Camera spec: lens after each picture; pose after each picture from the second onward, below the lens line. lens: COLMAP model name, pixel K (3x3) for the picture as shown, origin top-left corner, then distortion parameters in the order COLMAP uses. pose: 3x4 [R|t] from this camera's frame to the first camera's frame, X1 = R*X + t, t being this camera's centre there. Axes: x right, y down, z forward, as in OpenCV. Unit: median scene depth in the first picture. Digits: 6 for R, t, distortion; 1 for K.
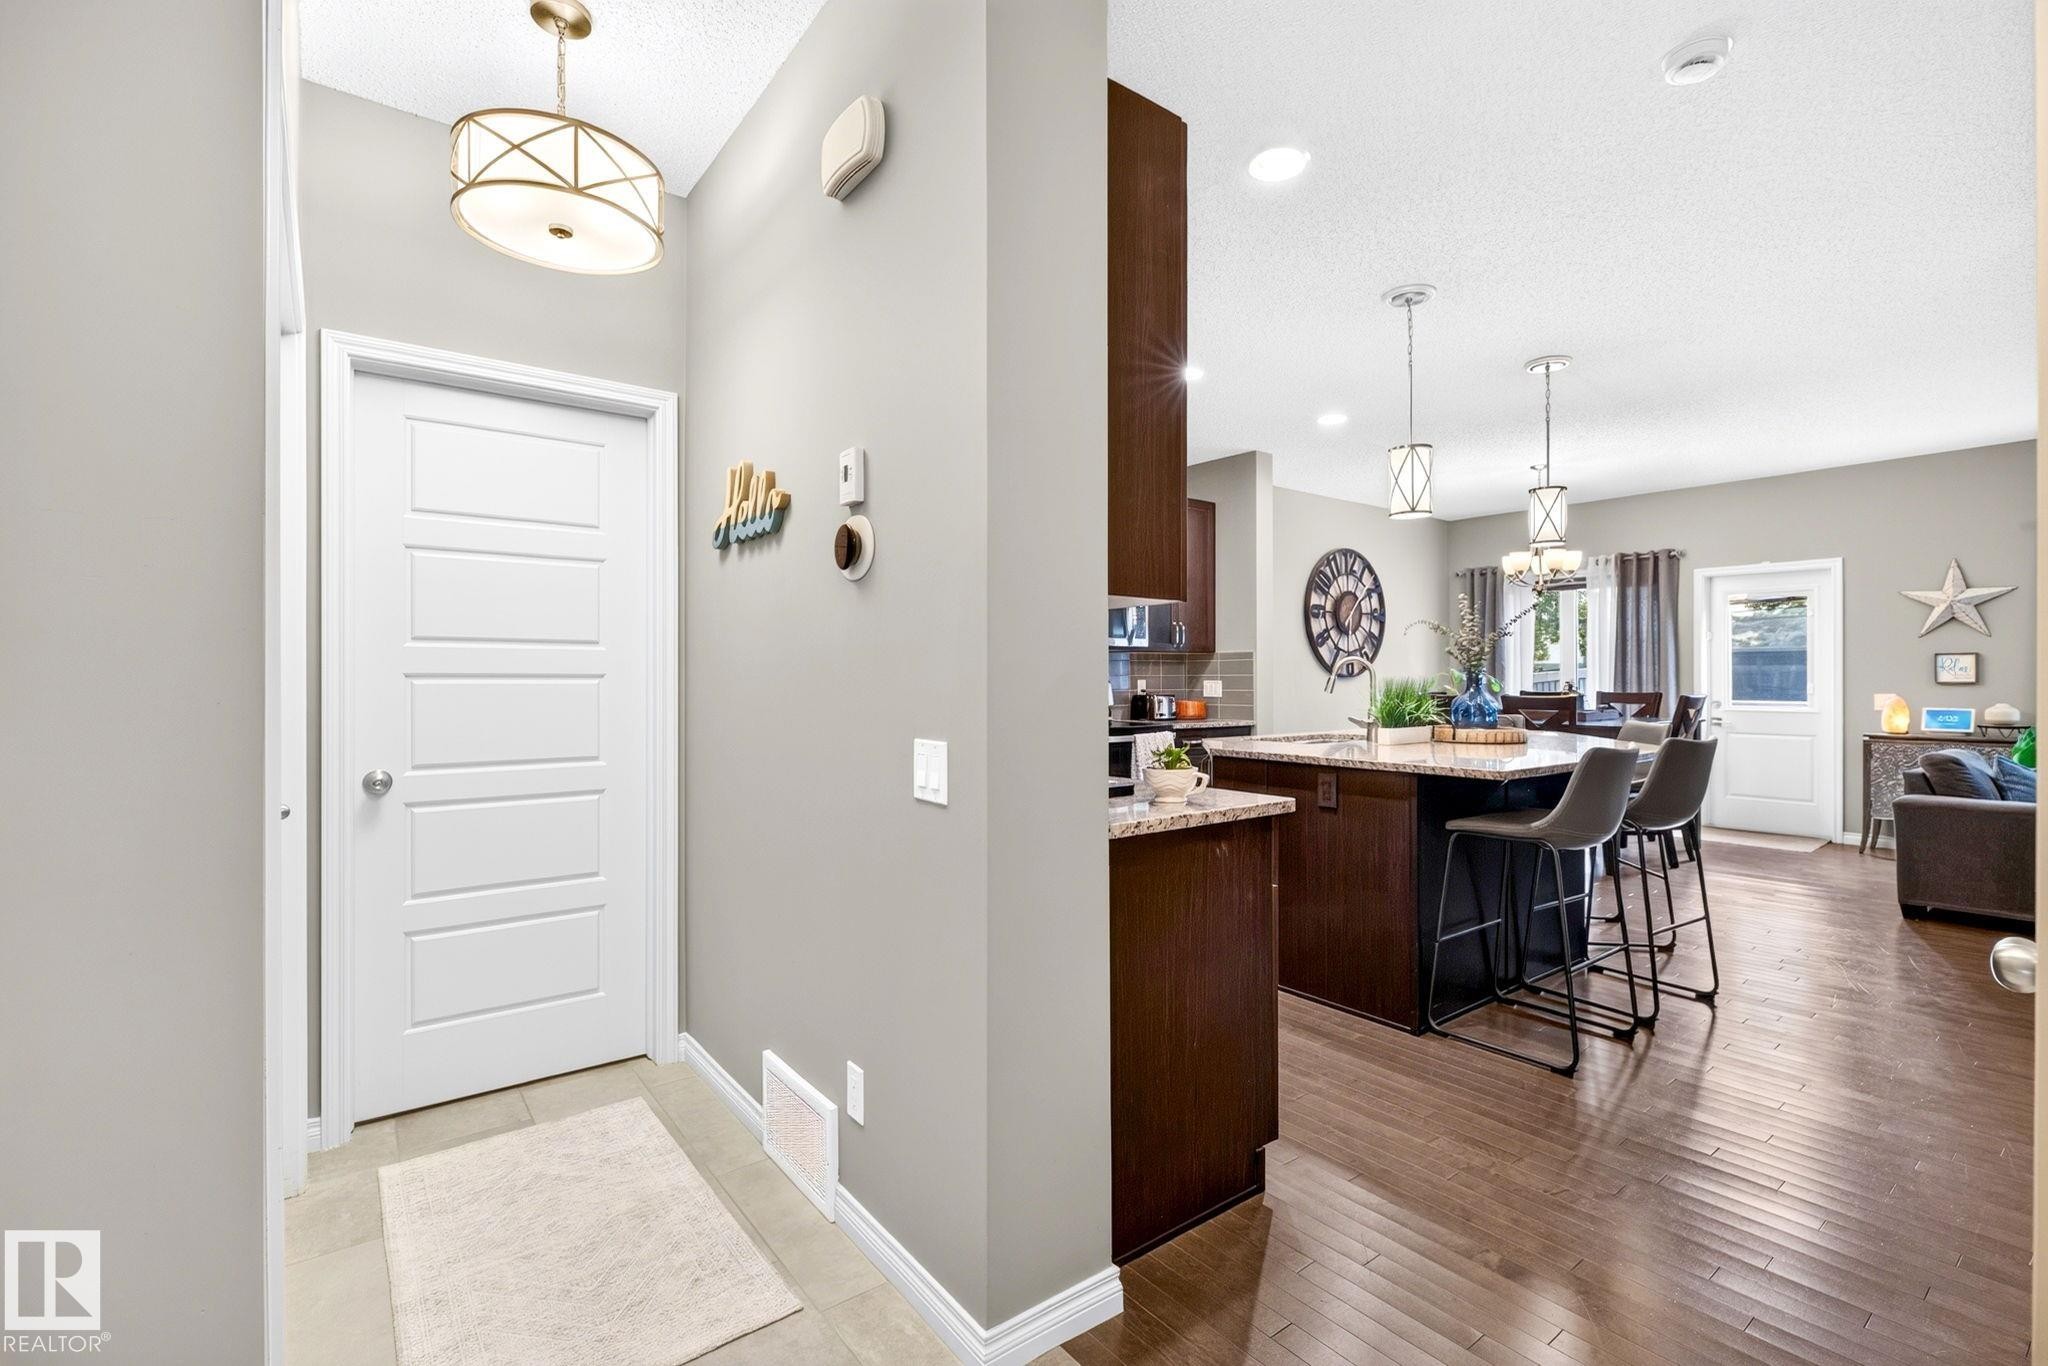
lens RADIAL K [[926.6, 0, 1014.0], [0, 926.6, 680.5], [0, 0, 1]] dist [0.000371, -0.001474]
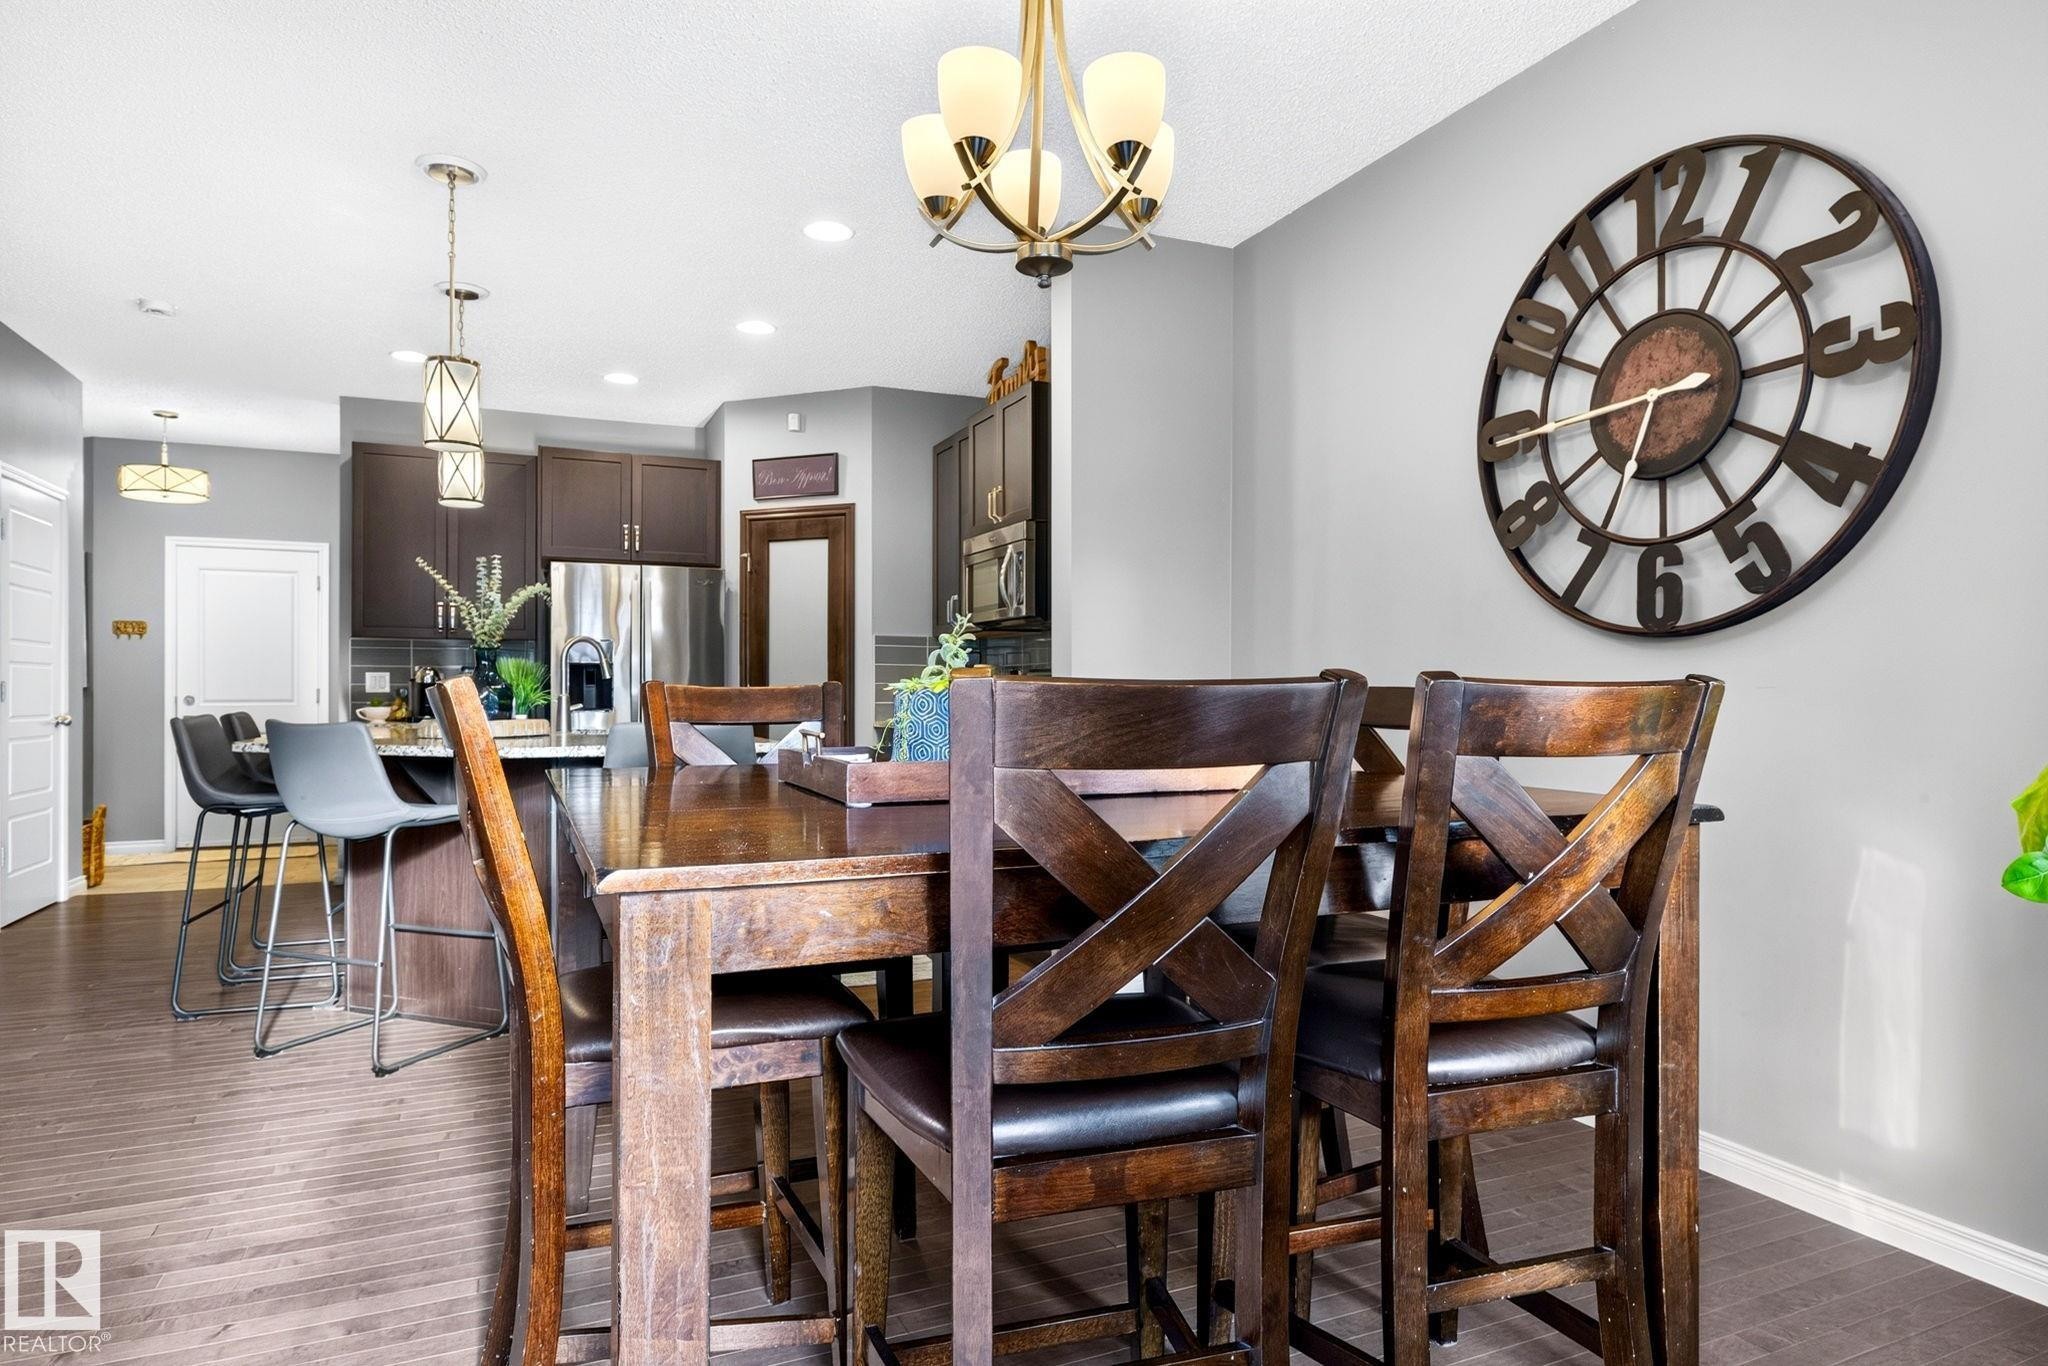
lens RADIAL K [[1182.7, 0, 1023.6], [0, 1182.7, 682.9], [0, 0, 1]] dist [0.004001, -0.000941]
pose [[-0.228562, -0.005231, -0.973515, 0.952661], [-0.007231, 0.999967, -0.003675, 0.016539], [0.973502, 0.006199, -0.228593, 1.161712]]
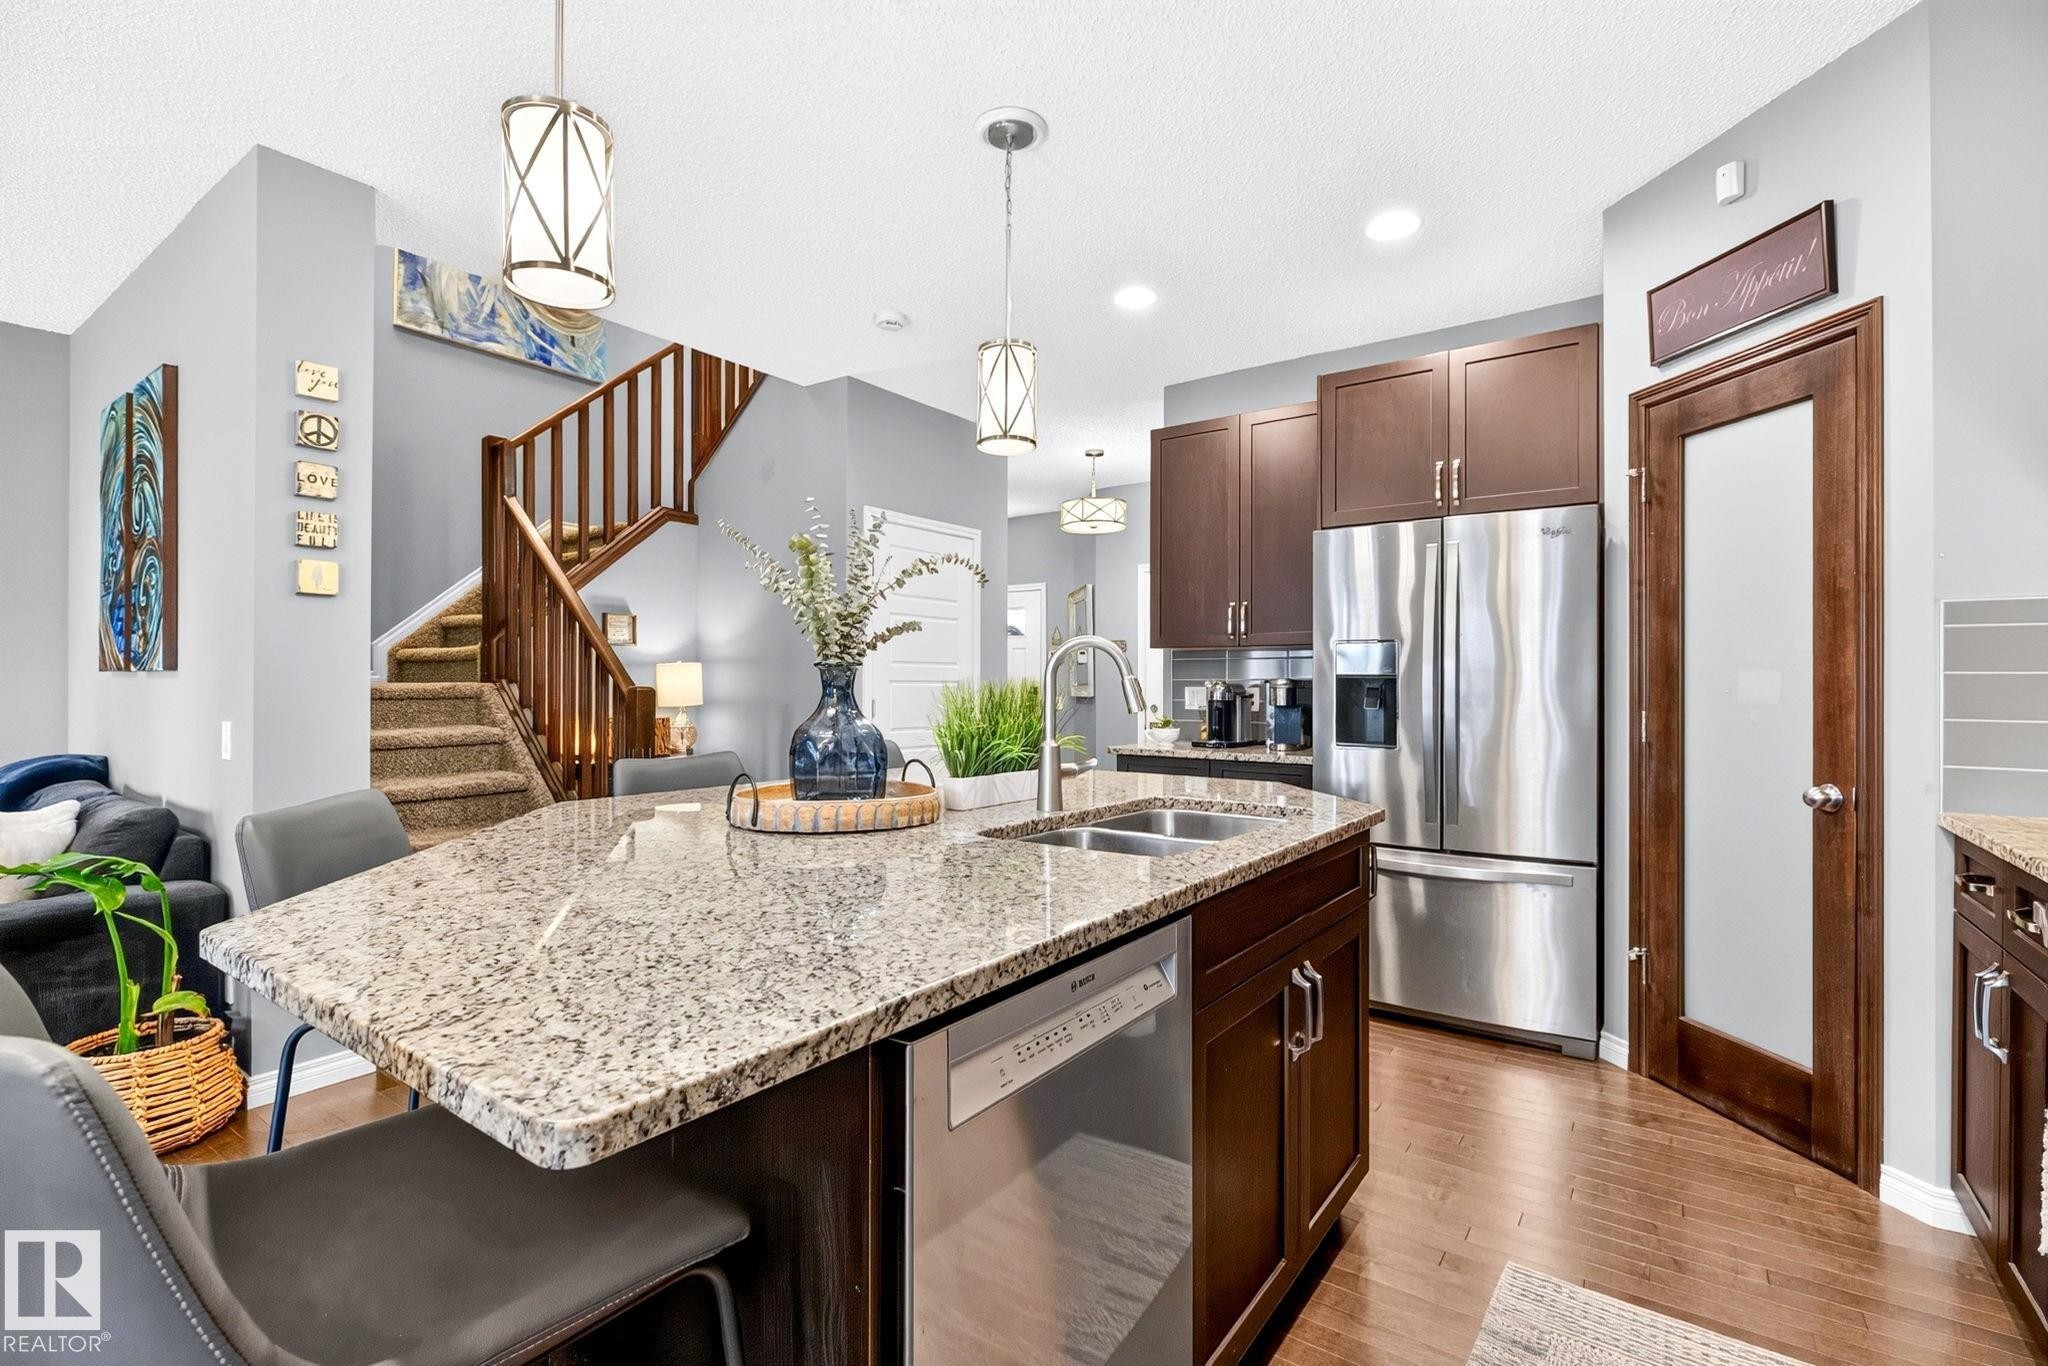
lens RADIAL K [[926.6, 0, 1027.4], [0, 926.6, 680.7], [0, 0, 1]] dist [0.000371, -0.001474]
pose [[-0.952967, -0.001168, -0.303071, 0.383831], [-0.002167, 0.999993, 0.002961, -0.000104], [0.303065, 0.003478, -0.952963, 1.011926]]
